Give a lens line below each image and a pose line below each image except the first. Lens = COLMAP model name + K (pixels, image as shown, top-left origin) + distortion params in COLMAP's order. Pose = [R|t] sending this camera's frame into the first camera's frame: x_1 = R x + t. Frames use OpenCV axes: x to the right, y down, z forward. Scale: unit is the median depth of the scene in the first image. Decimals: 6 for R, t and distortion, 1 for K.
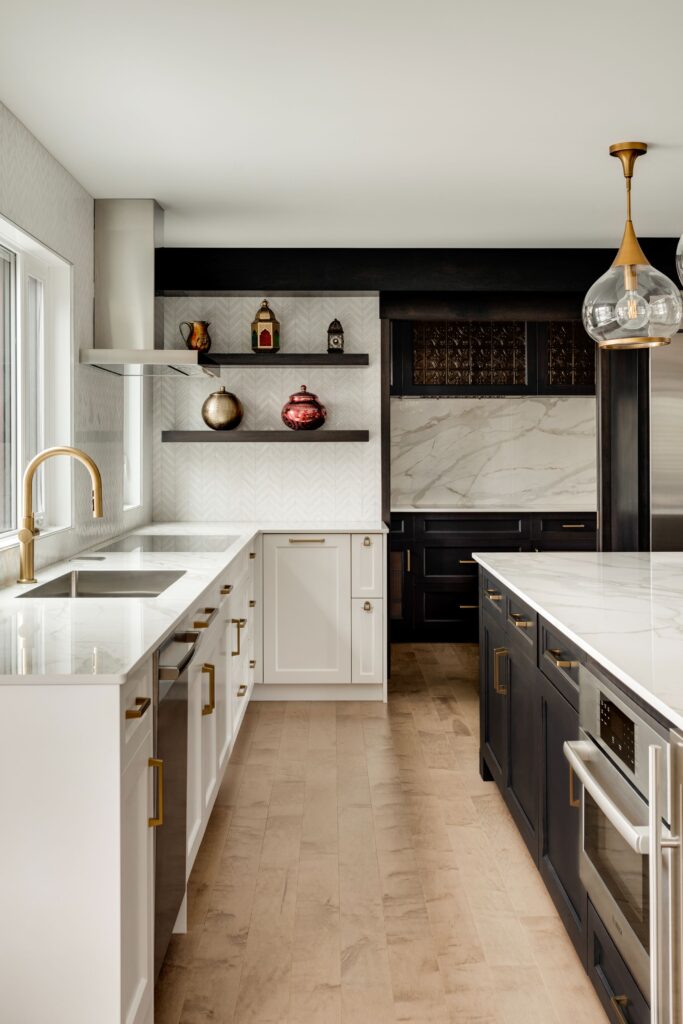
lens RADIAL K [[1205.3, 0, 333.0], [0, 1205.3, 411.2], [0, 0, 1]] dist [0.000669, 0.000000]
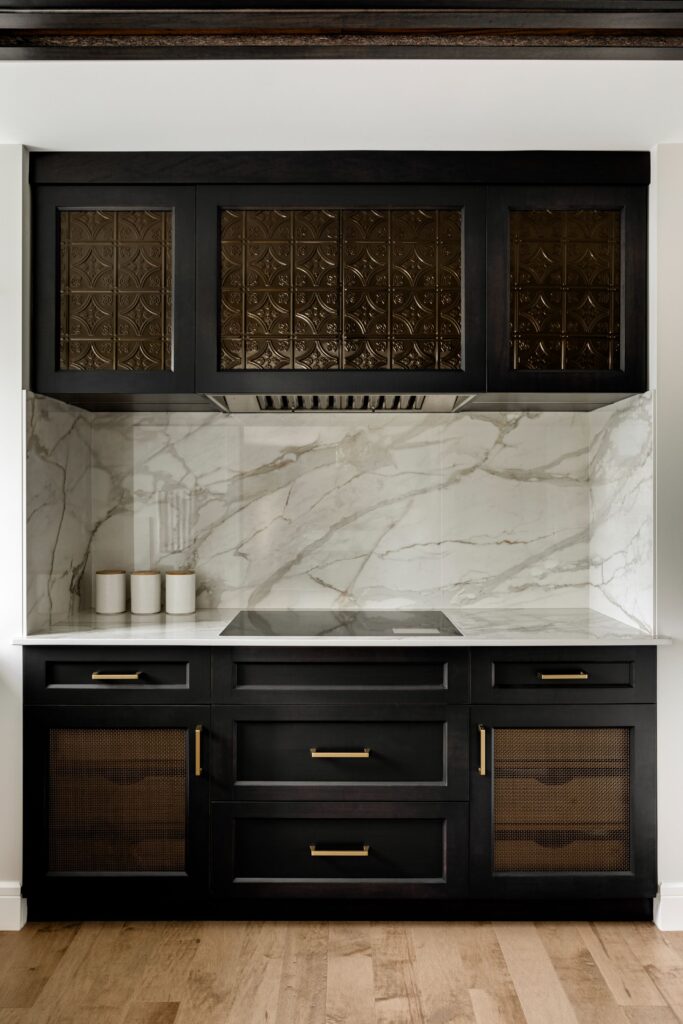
lens RADIAL K [[821.3, 0, 321.9], [0, 821.3, 507.0], [0, 0, 1]] dist [-0.006741, 0.021344]
pose [[0.999948, 0.003084, -0.009691, 0.133357], [-0.002725, 0.999318, 0.036824, 0.023887], [0.009798, -0.036796, 0.999275, 0.830654]]
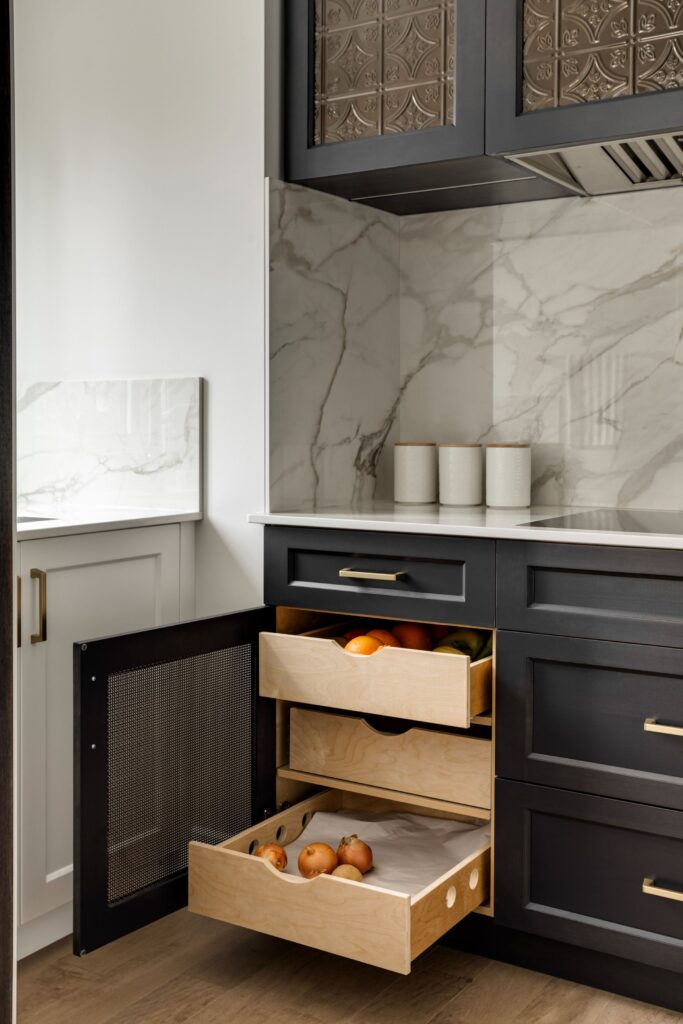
lens RADIAL K [[1205.3, 0, 337.2], [0, 1205.3, 501.8], [0, 0, 1]] dist [0.000669, 0.000000]
pose [[0.819570, 0.032421, -0.572062, 0.255462], [0.003133, 0.998129, 0.061056, 0.071611], [0.572971, -0.051832, 0.817935, 0.886113]]
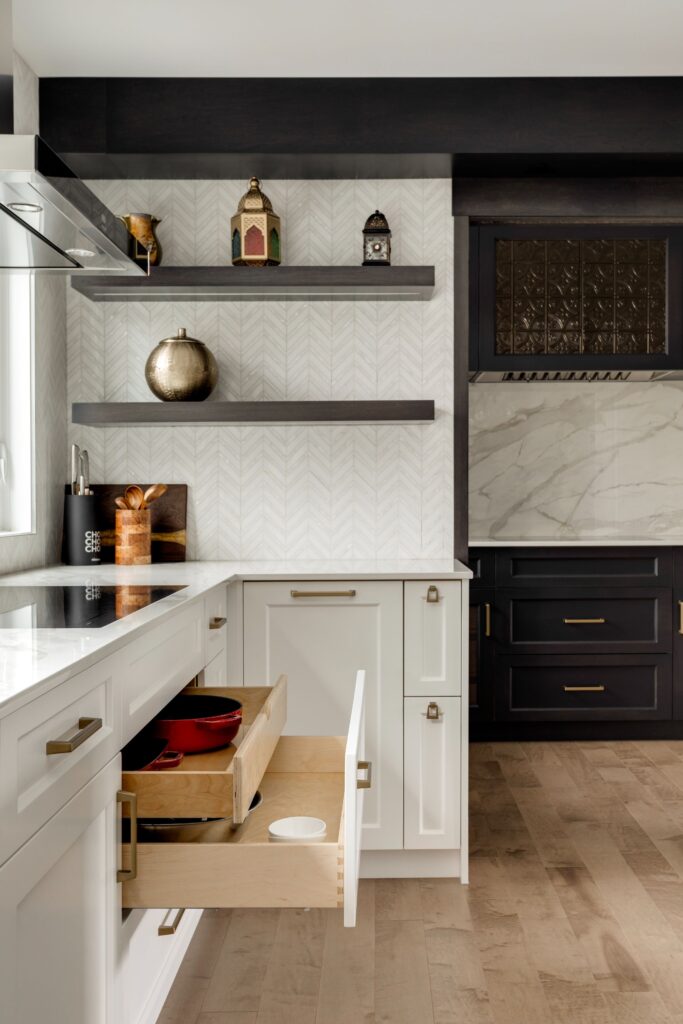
lens RADIAL K [[1183.3, 0, 381.3], [0, 1183.3, 522.5], [0, 0, 1]] dist [0.002174, 0.000000]
pose [[0.999998, -0.000458, 0.002188, 0.003266], [0.000335, 0.998420, 0.056191, 0.041119], [-0.002210, -0.056190, 0.998418, 0.425484]]
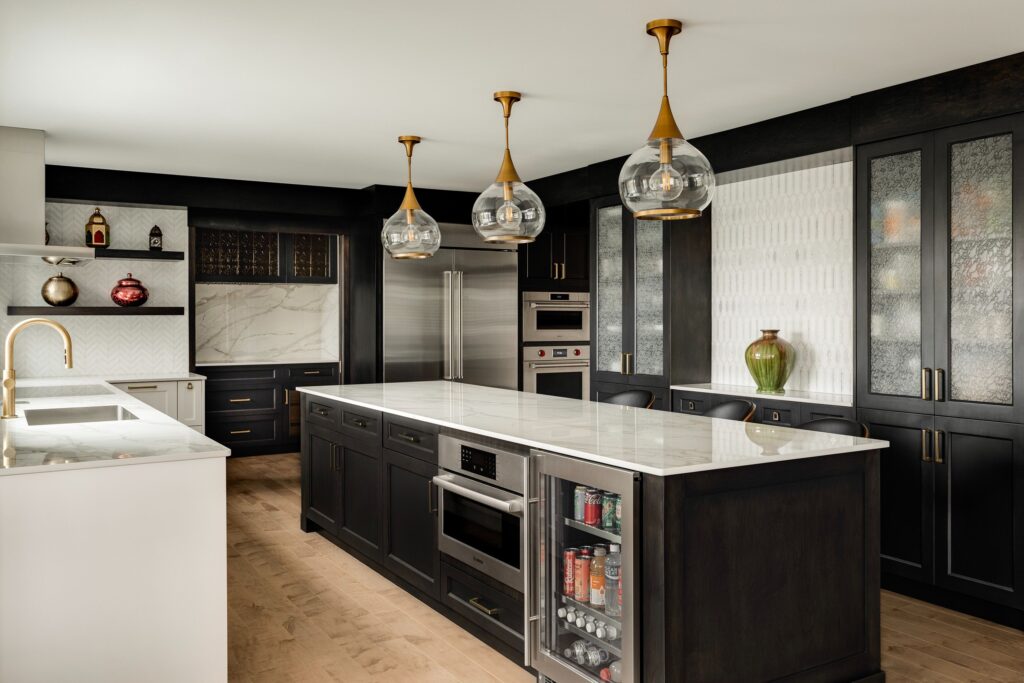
lens RADIAL K [[893.2, 0, 559.2], [0, 893.2, 313.3], [0, 0, 1]] dist [-0.002920, 0.026188]
pose [[0.849729, 0.001675, 0.527217, -0.142839], [-0.013344, 0.999743, 0.018330, -0.001484], [-0.527051, -0.022611, 0.849533, -0.101185]]
